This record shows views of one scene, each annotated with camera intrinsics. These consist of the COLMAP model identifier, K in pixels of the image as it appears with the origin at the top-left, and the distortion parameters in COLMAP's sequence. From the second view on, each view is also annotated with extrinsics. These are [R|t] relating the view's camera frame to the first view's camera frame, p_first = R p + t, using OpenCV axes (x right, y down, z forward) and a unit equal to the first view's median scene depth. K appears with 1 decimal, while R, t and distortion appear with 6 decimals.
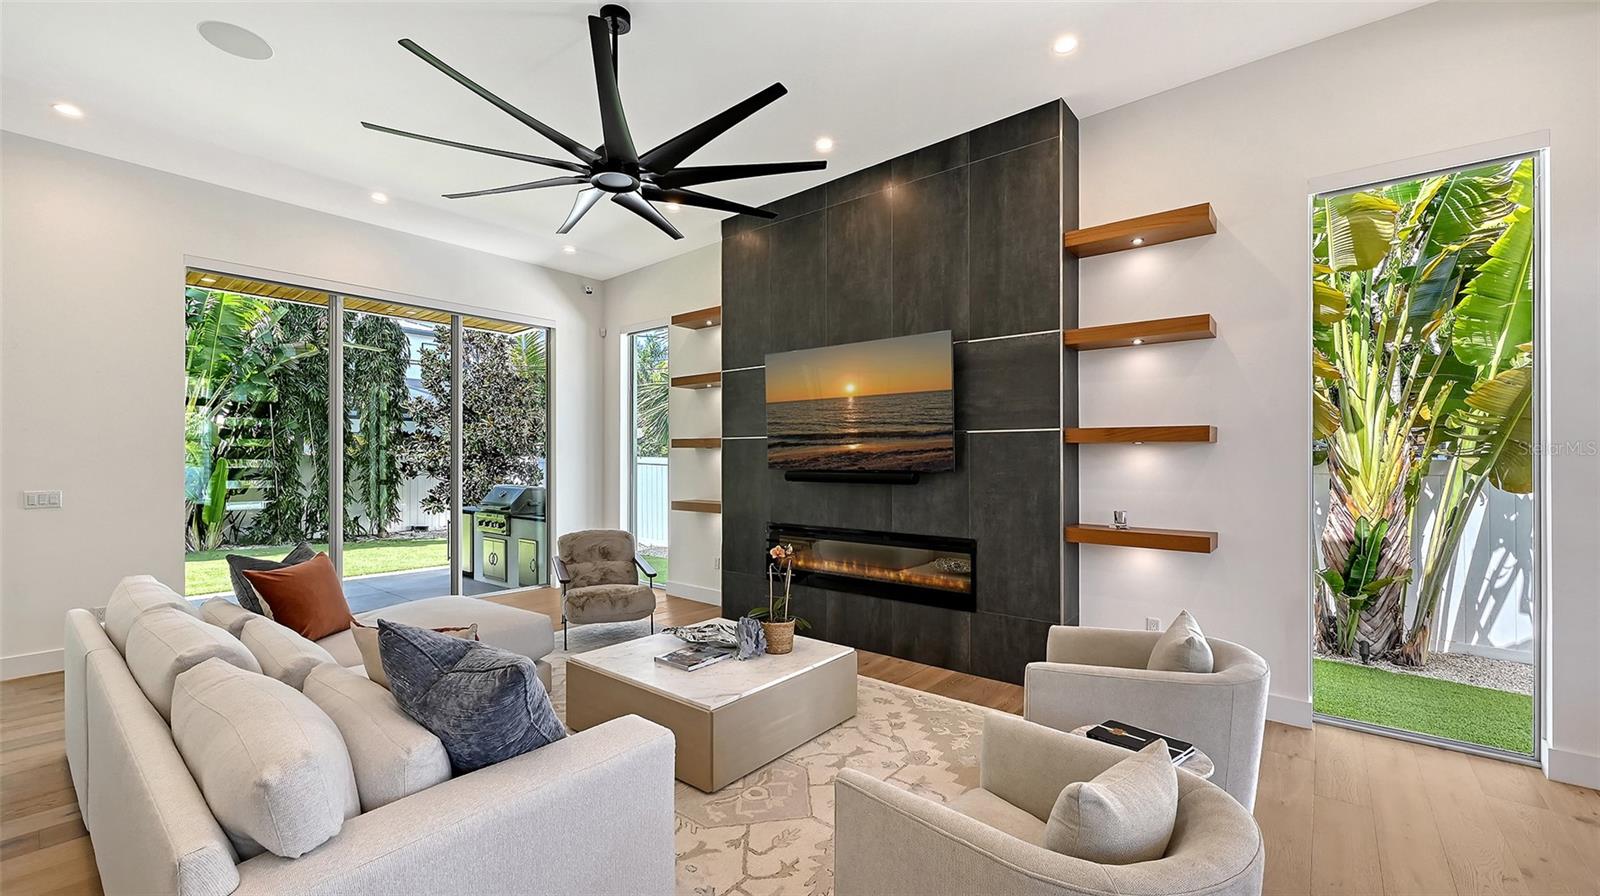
lens RADIAL K [[643.3, 0, 801.0], [0, 643.3, 457.9], [0, 0, 1]] dist [-0.003480, 0.001244]
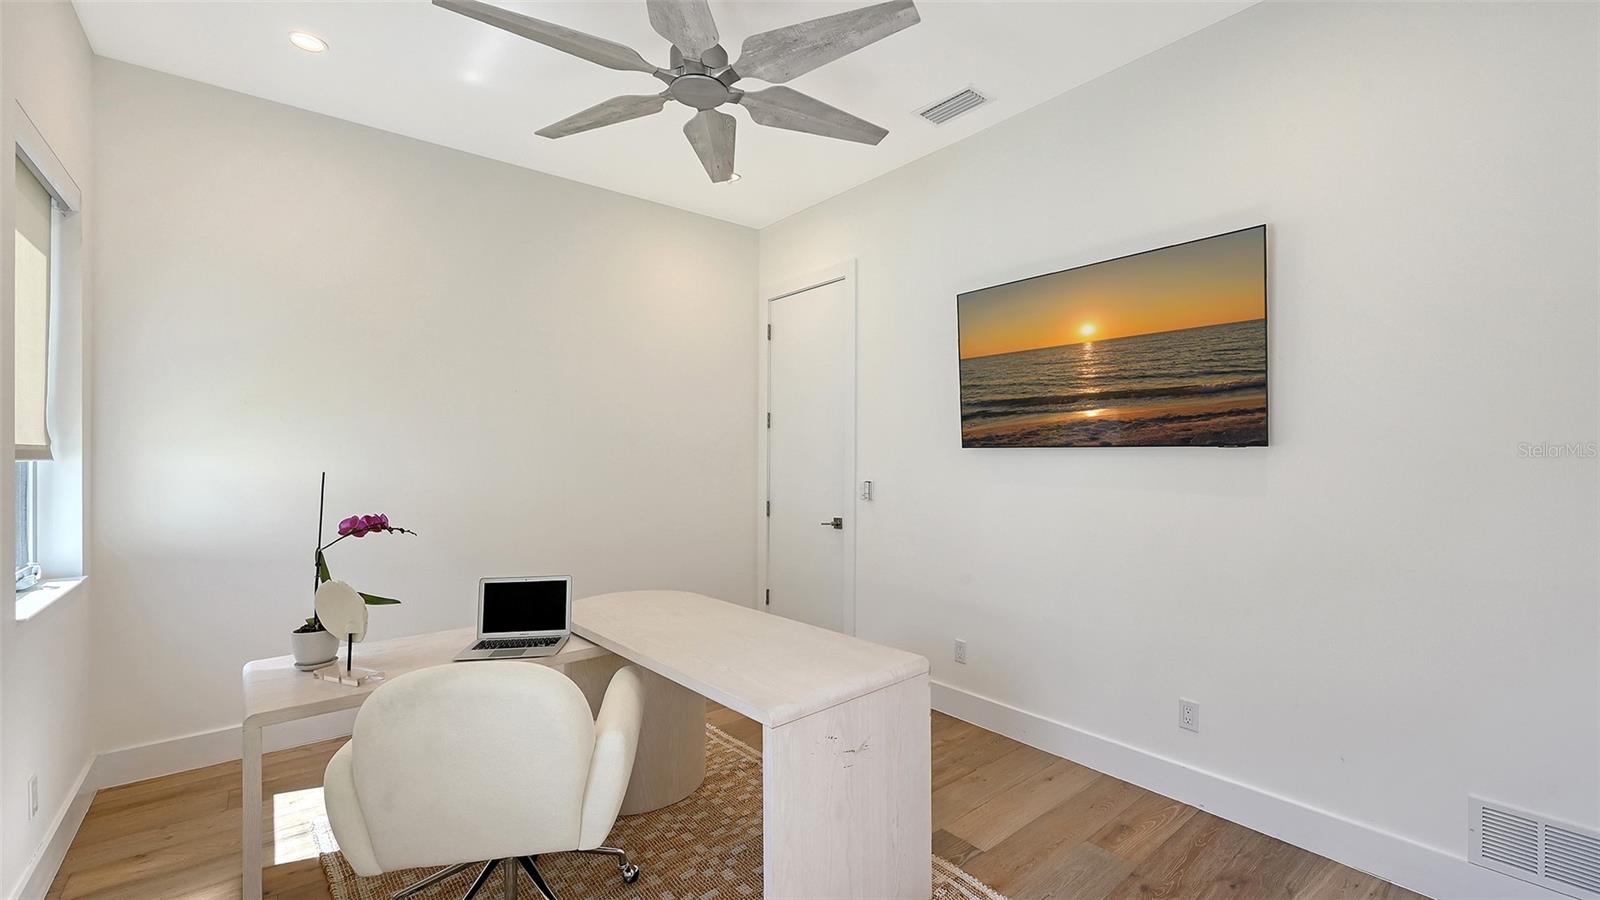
lens RADIAL K [[654.1, 0, 862.1], [0, 654.1, 455.5], [0, 0, 1]] dist [-0.008205, -0.000056]
pose [[0.989703, -0.007035, -0.142962, -0.065048], [0.008000, 0.999949, 0.006175, 0.022073], [0.142911, -0.007255, 0.989709, 0.260119]]
